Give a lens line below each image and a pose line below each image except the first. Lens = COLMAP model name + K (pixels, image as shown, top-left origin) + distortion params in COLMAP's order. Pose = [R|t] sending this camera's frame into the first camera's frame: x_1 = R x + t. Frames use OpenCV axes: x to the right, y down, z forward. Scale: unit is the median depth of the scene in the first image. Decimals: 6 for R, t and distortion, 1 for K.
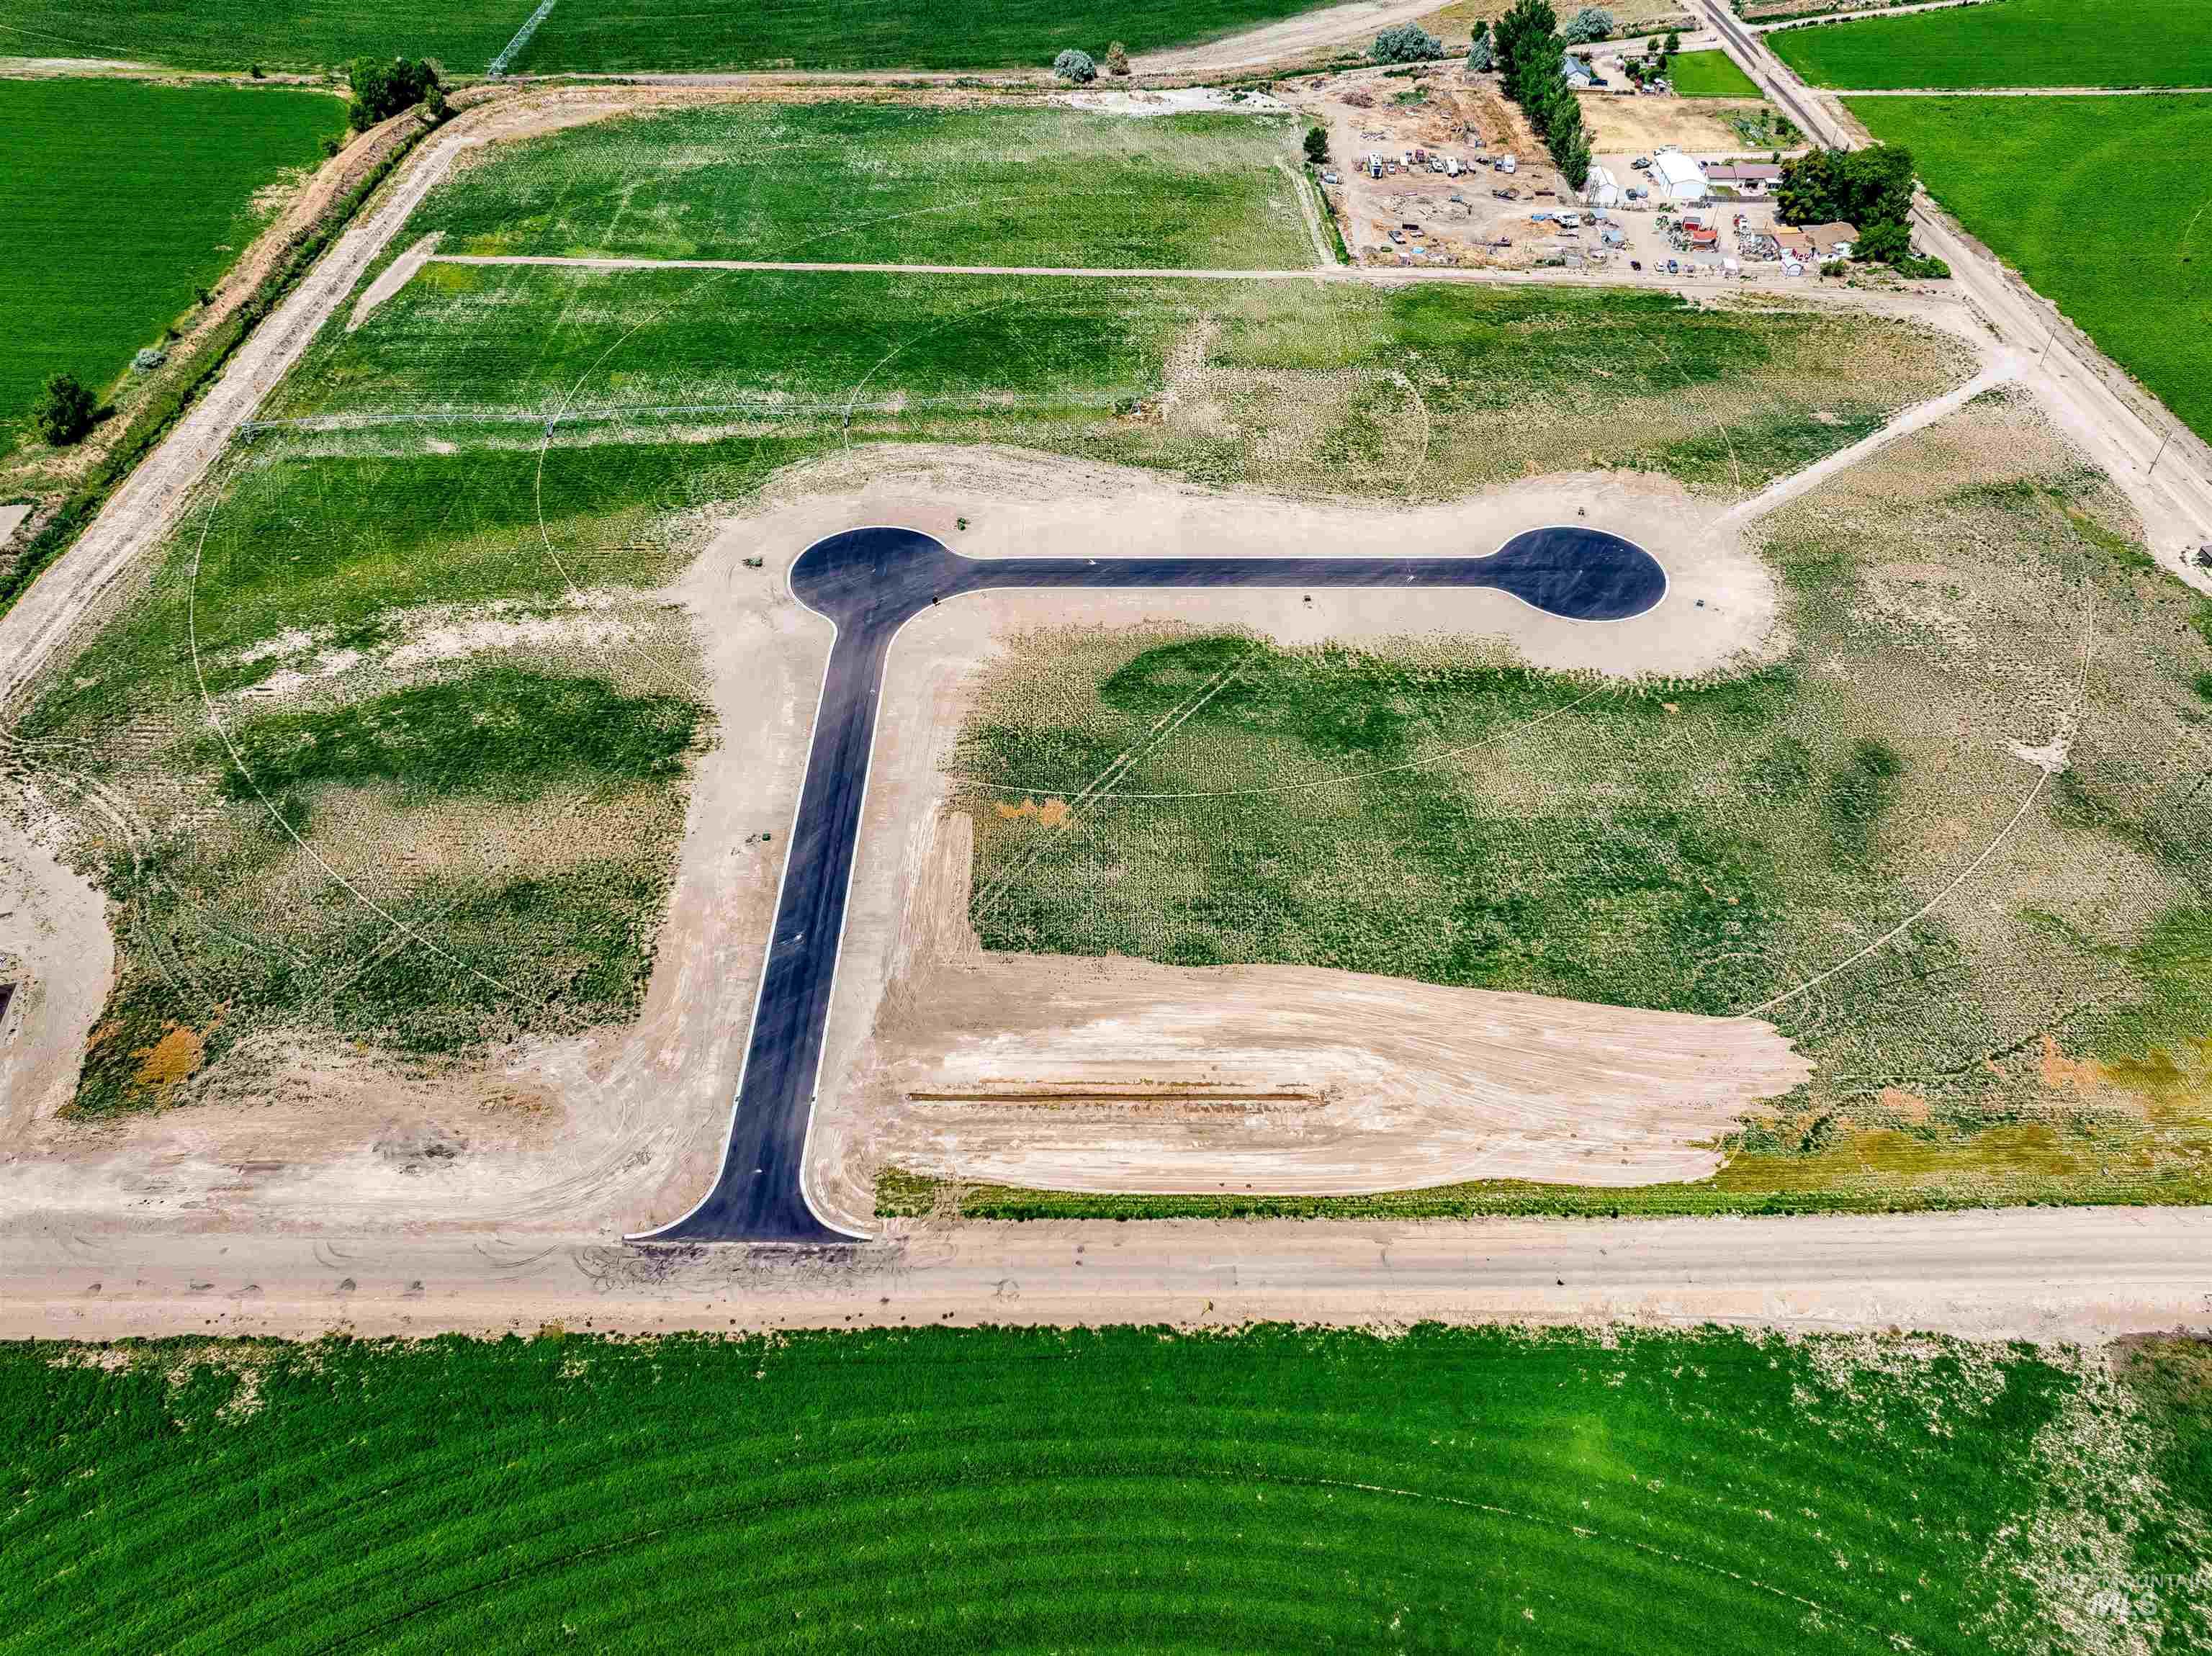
lens RADIAL K [[1545.1, 0, 1106.0], [0, 1545.1, 828.0], [0, 0, 1]] dist [-0.001431, -0.002354]
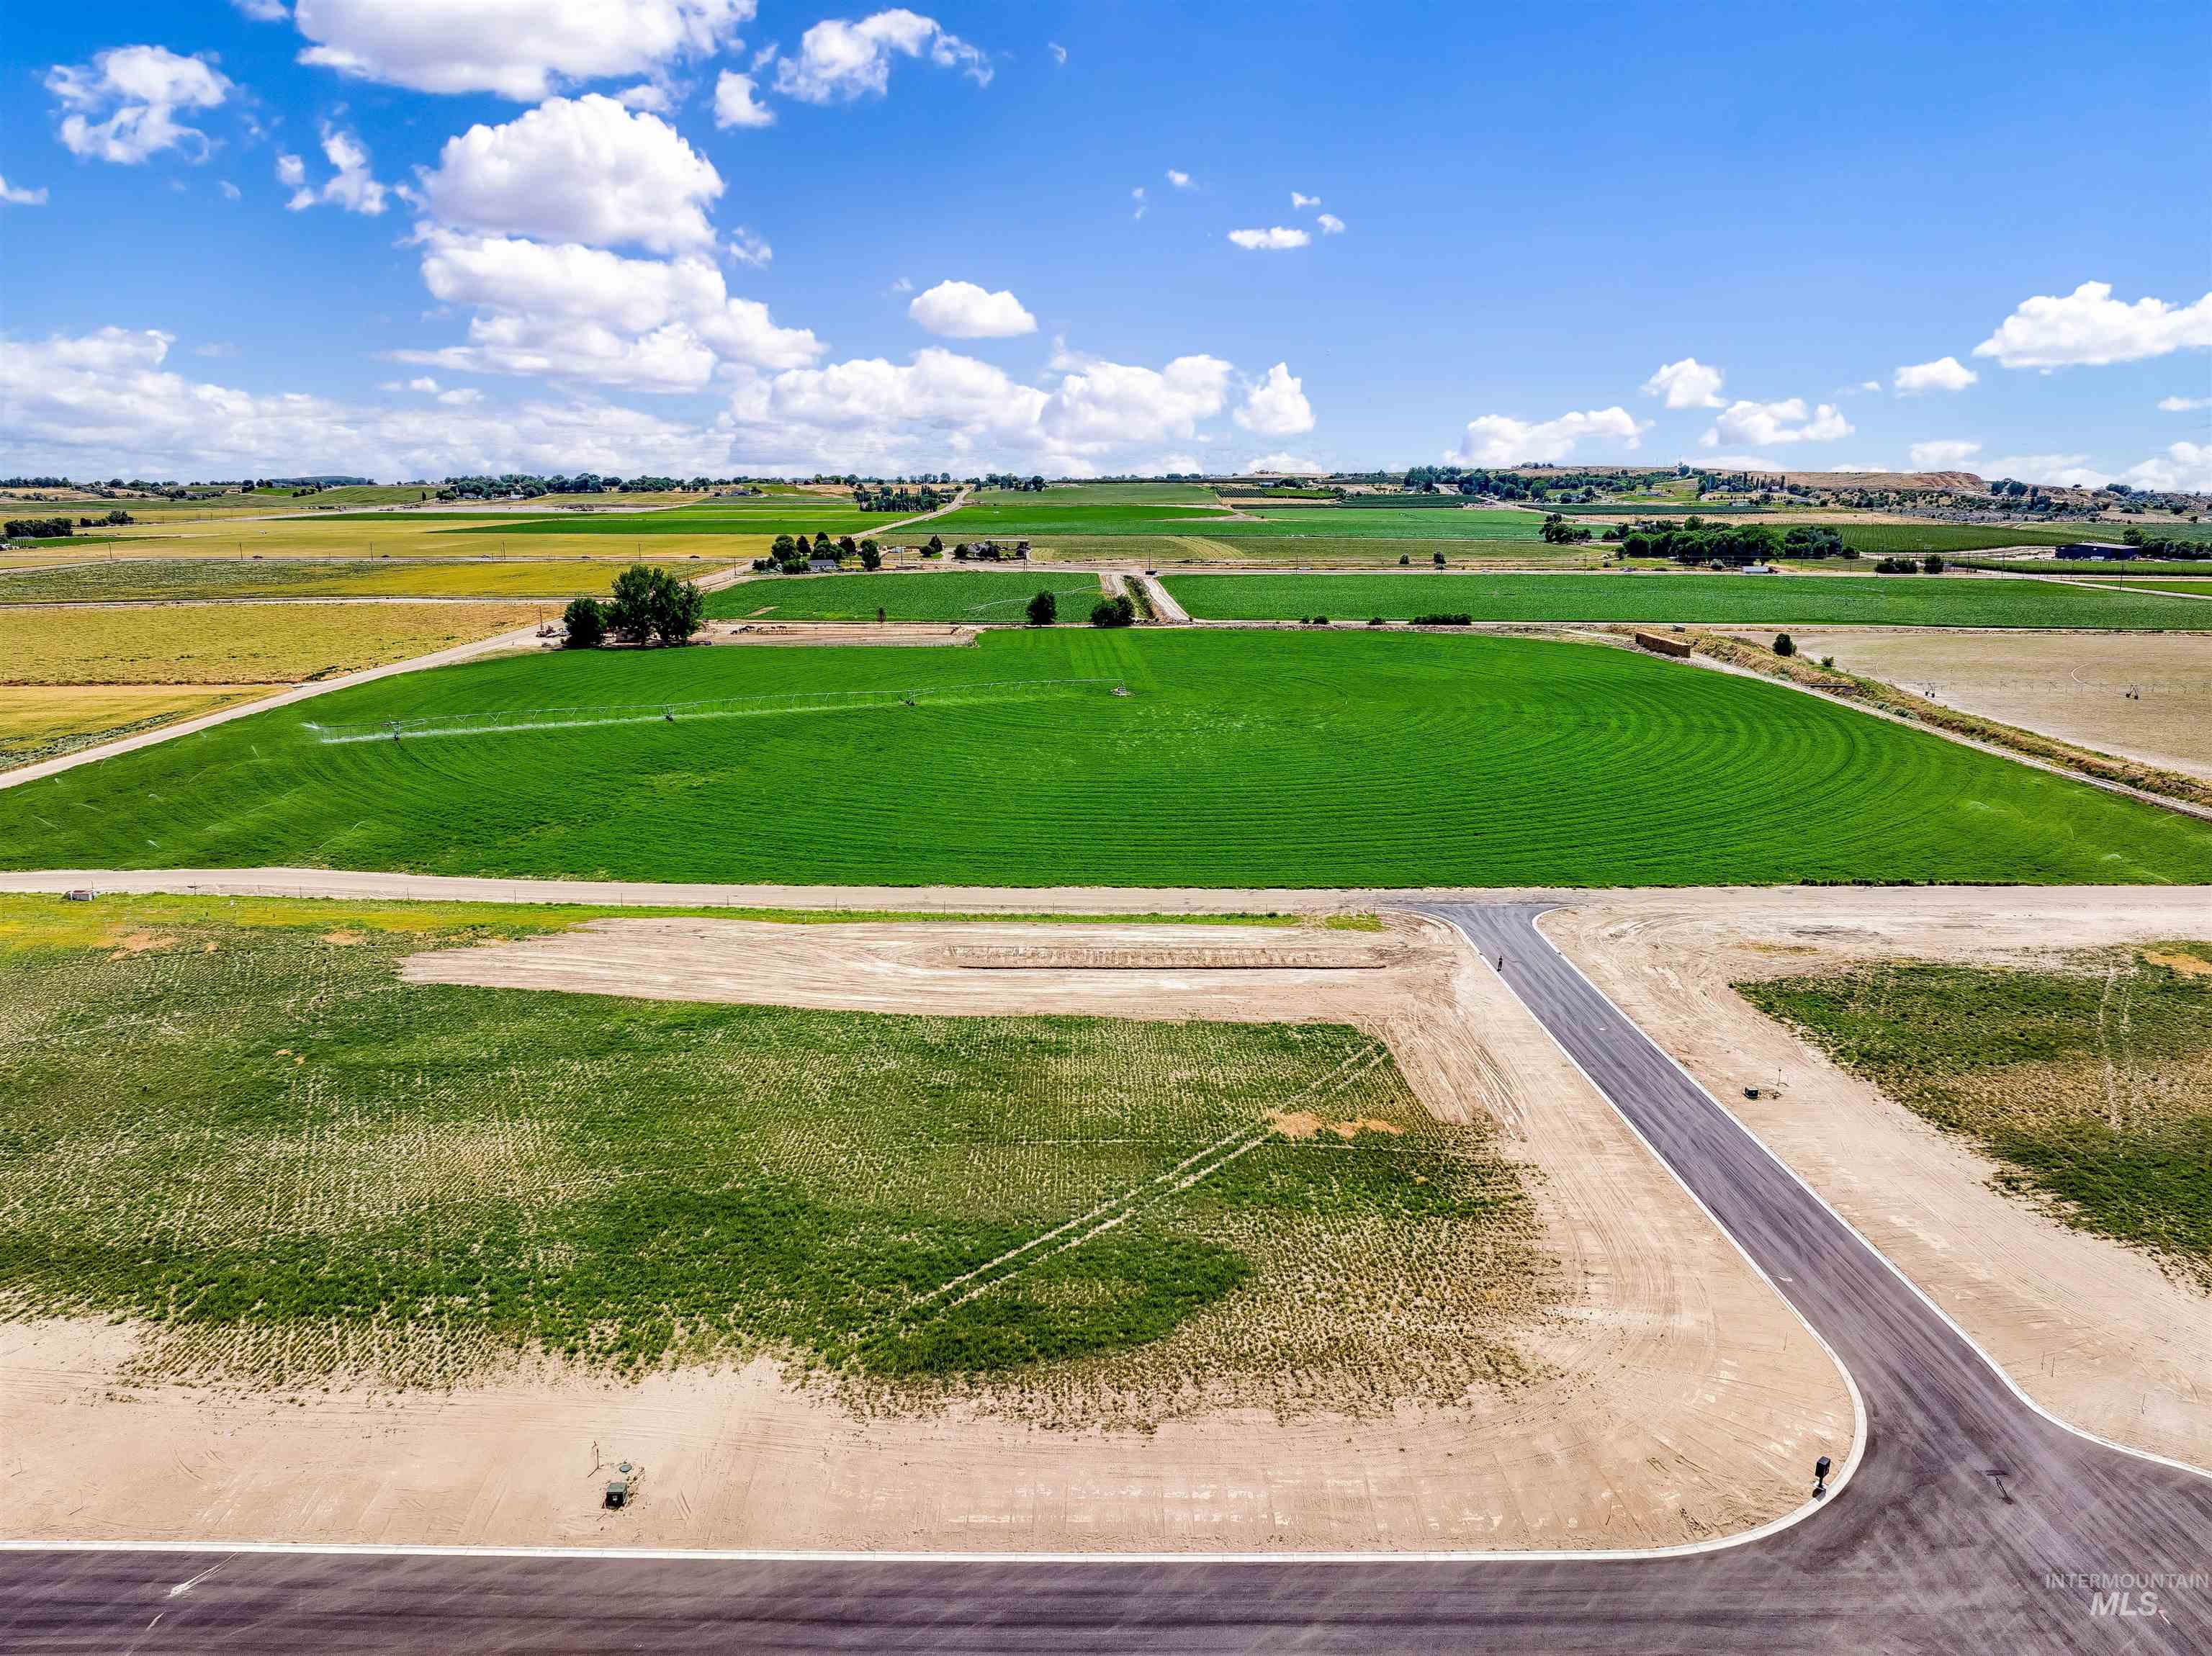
lens RADIAL K [[1553.2, 0, 1106.0], [0, 1553.2, 828.0], [0, 0, 1]] dist [-0.033543, -0.005305]
pose [[-0.999920, -0.005038, -0.011573, 0.037232], [-0.012402, 0.562334, 0.826817, -0.457661], [0.002342, 0.826895, -0.562352, 1.028410]]
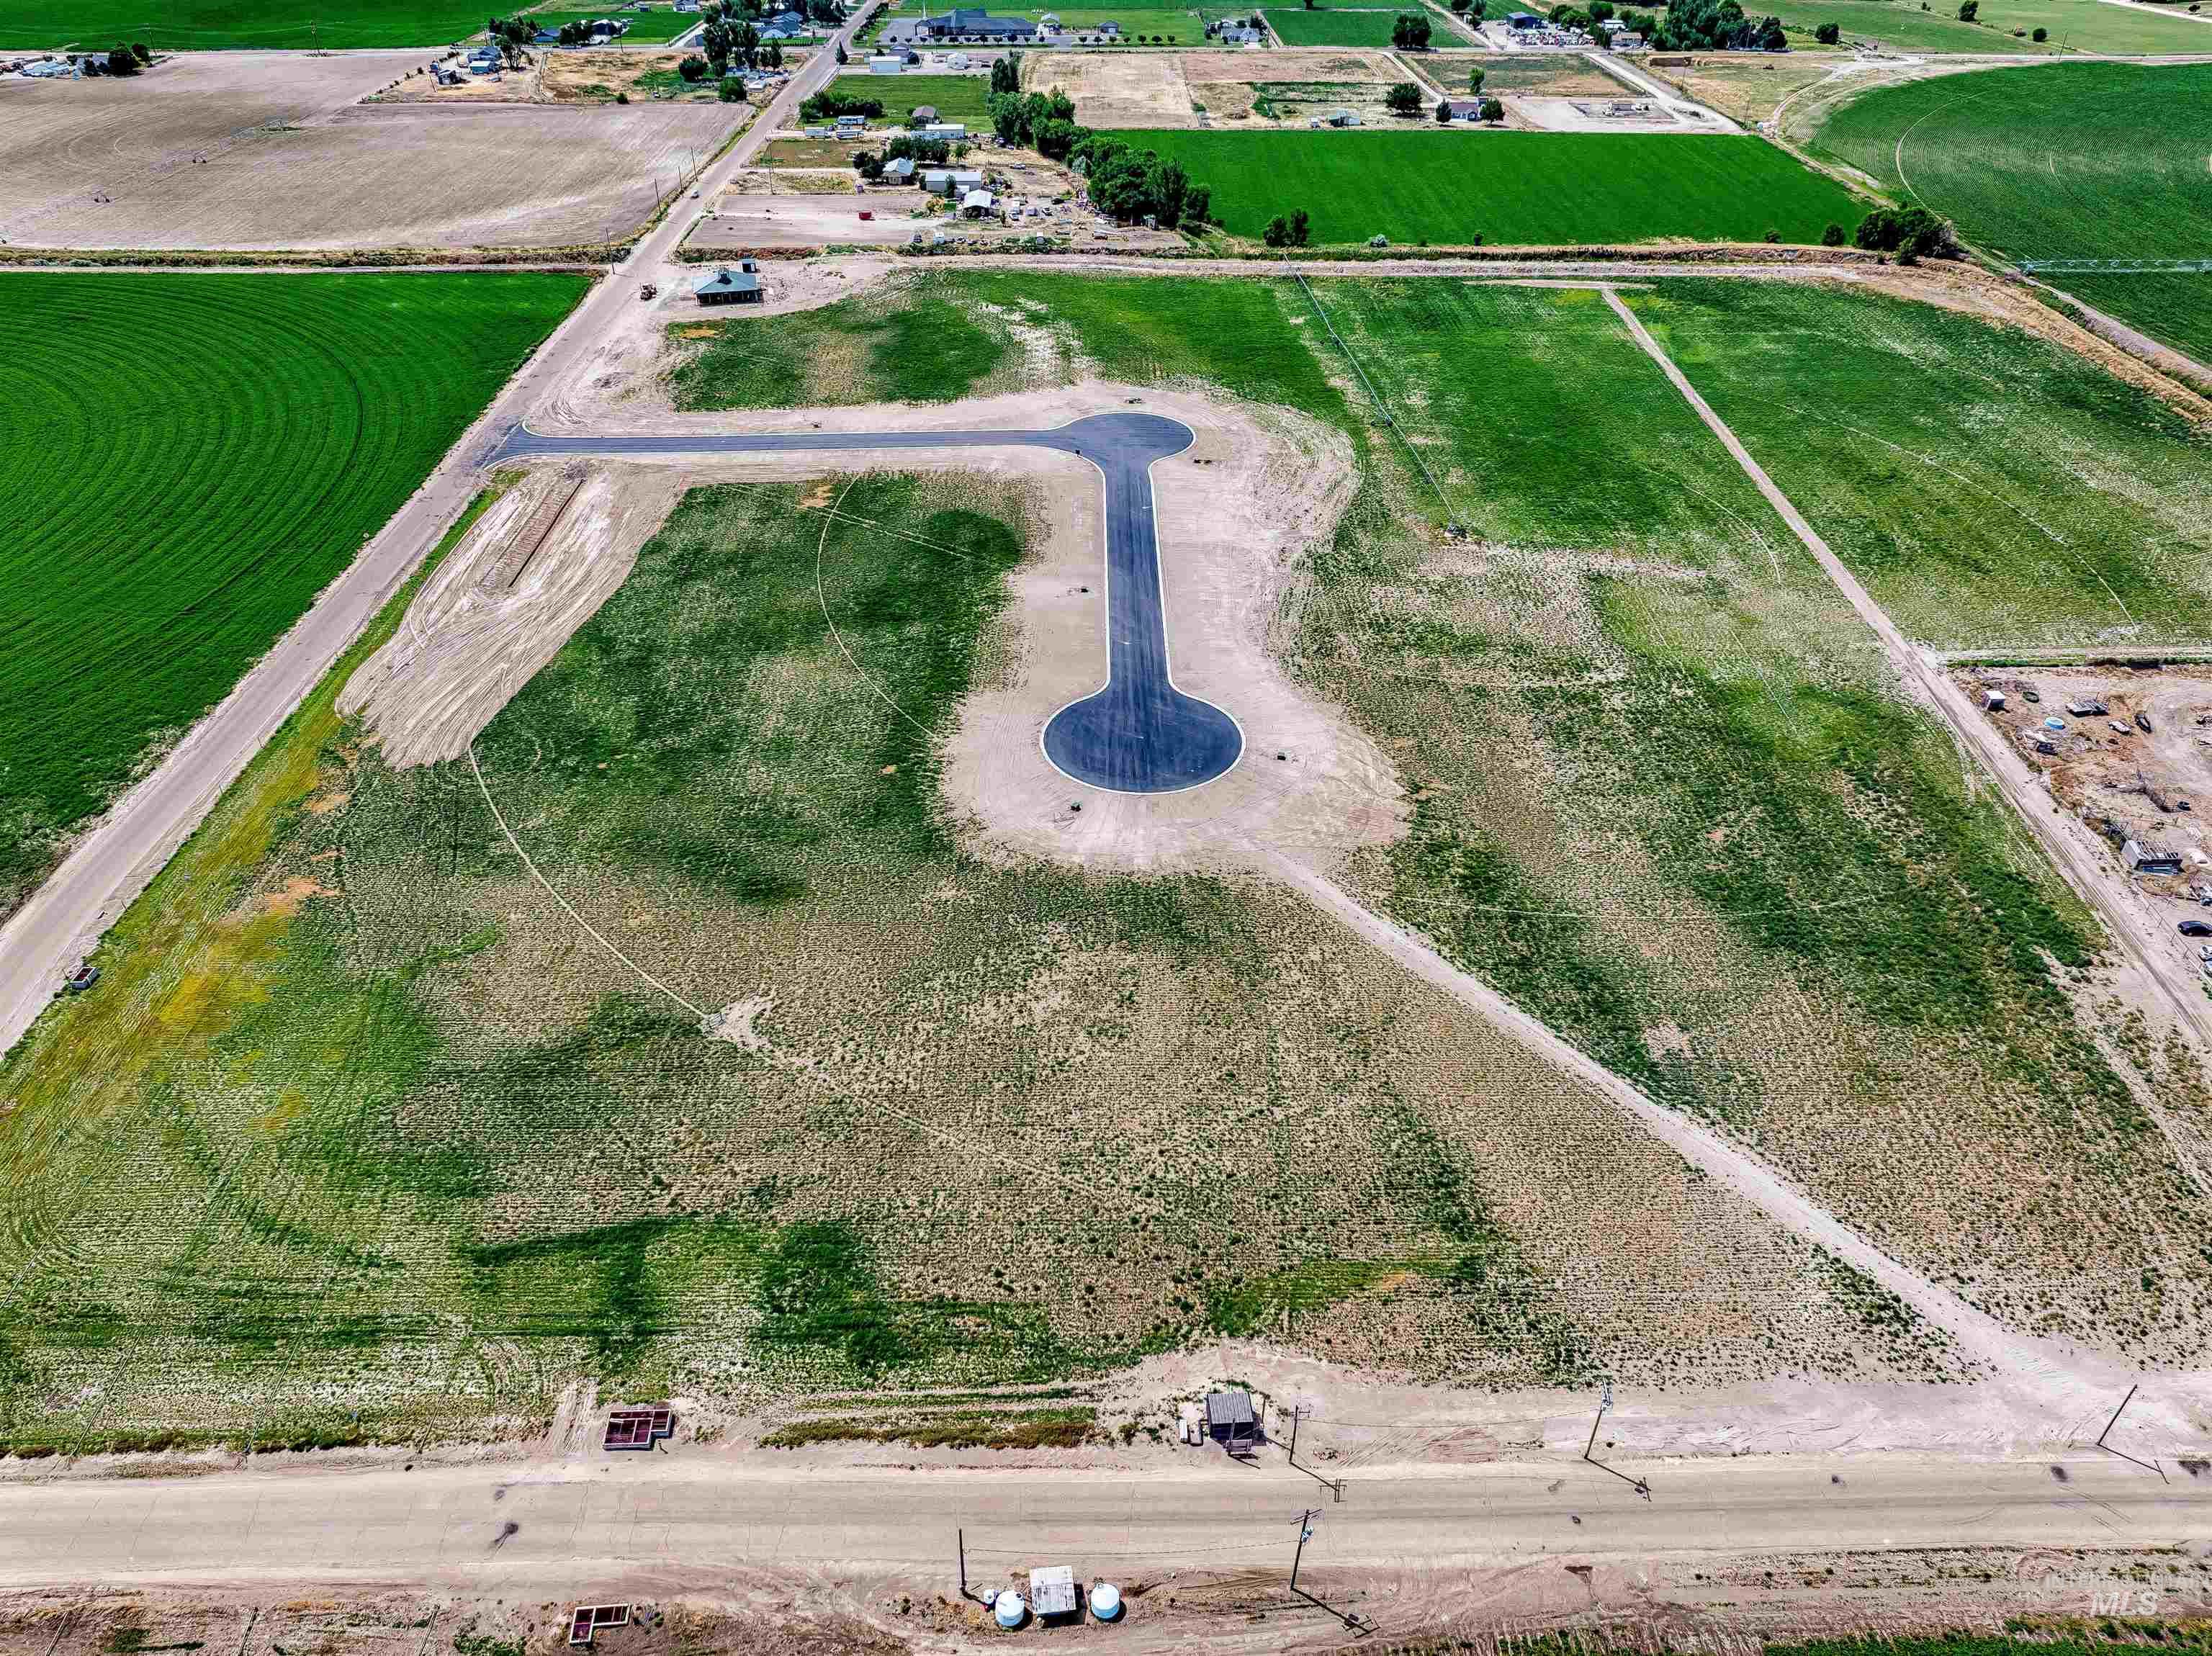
lens RADIAL K [[1553.2, 0, 1106.0], [0, 1553.2, 828.0], [0, 0, 1]] dist [-0.033543, -0.005305]
pose [[0.011414, 0.566780, -0.823790, 1.016786], [-0.689194, 0.601362, 0.404197, -0.458351], [0.724487, 0.563137, 0.397486, 0.675228]]
